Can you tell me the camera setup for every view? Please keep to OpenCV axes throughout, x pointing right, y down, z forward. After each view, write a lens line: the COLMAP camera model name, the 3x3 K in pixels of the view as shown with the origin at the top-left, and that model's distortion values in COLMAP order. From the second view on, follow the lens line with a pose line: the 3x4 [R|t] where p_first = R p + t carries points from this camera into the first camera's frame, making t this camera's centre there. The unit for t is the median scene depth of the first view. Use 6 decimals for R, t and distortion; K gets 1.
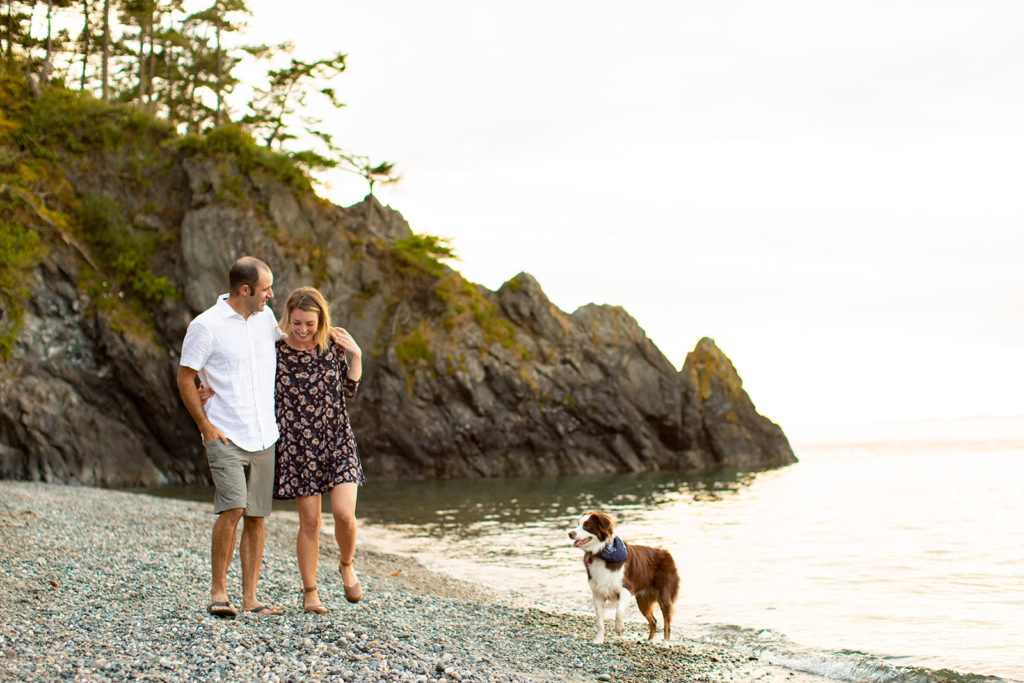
lens RADIAL K [[1729.6, 0, 512.0], [0, 1729.6, 341.5], [0, 0, 1]] dist [-0.163569, 0.209831]
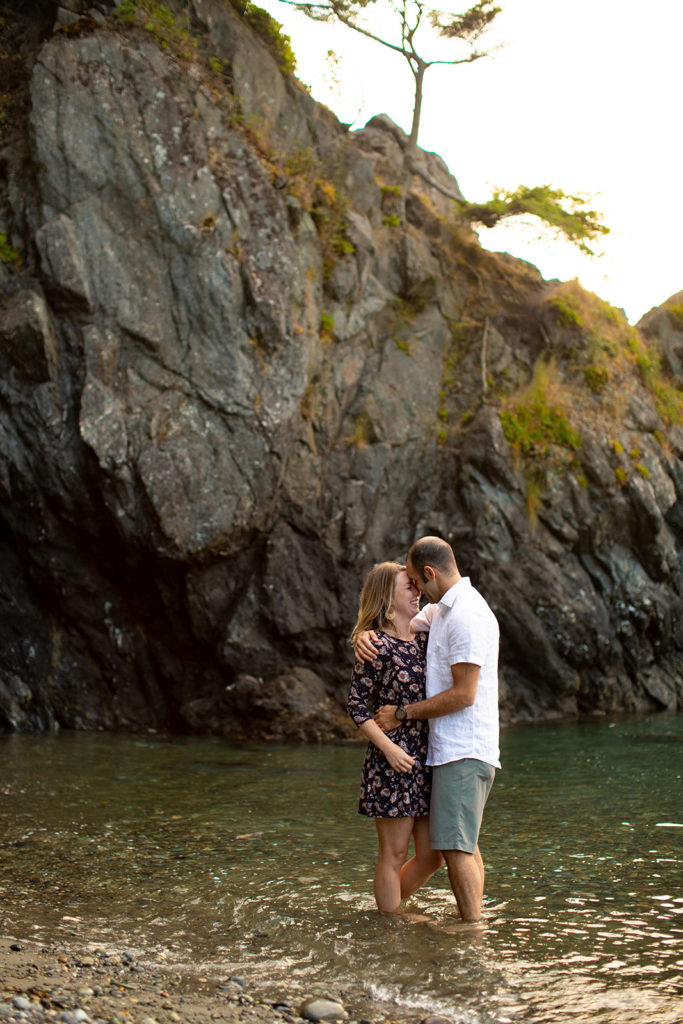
lens RADIAL K [[1485.4, 0, 341.5], [0, 1485.4, 512.0], [0, 0, 1]] dist [-0.151535, 0.188981]
pose [[0.984964, 0.026002, 0.170793, -0.170240], [-0.022078, 0.999448, -0.024836, 0.037276], [-0.171344, 0.020692, 0.984994, 0.638422]]
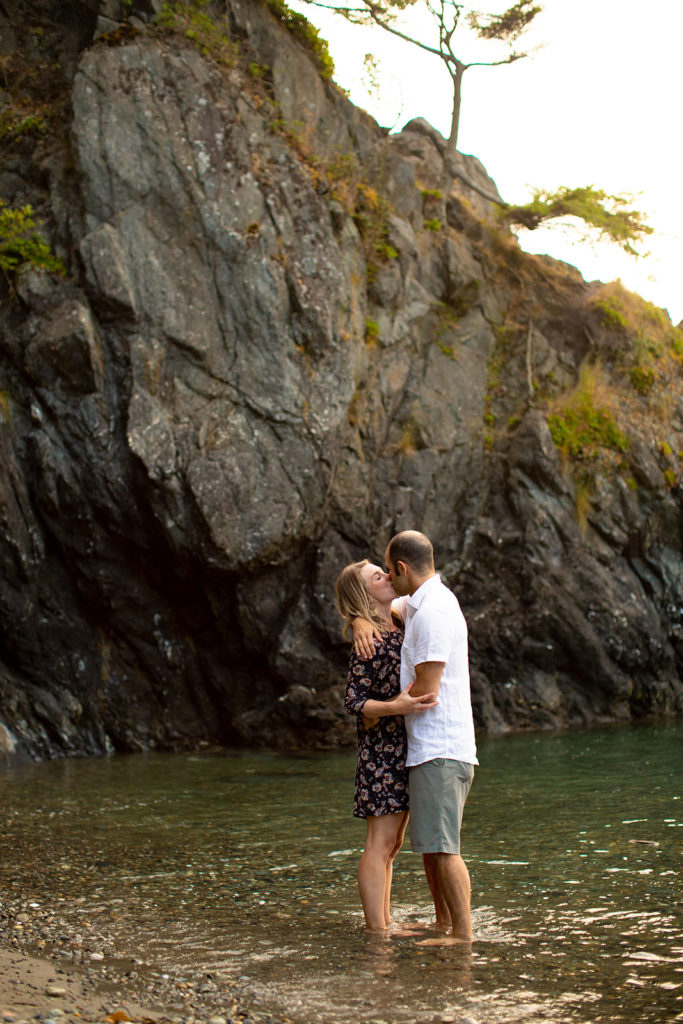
lens RADIAL K [[1485.4, 0, 341.5], [0, 1485.4, 512.0], [0, 0, 1]] dist [-0.151535, 0.188981]
pose [[0.987736, 0.009947, 0.155816, -0.175834], [-0.005323, 0.999534, -0.030068, 0.037410], [-0.156042, 0.028869, 0.987328, 0.642879]]
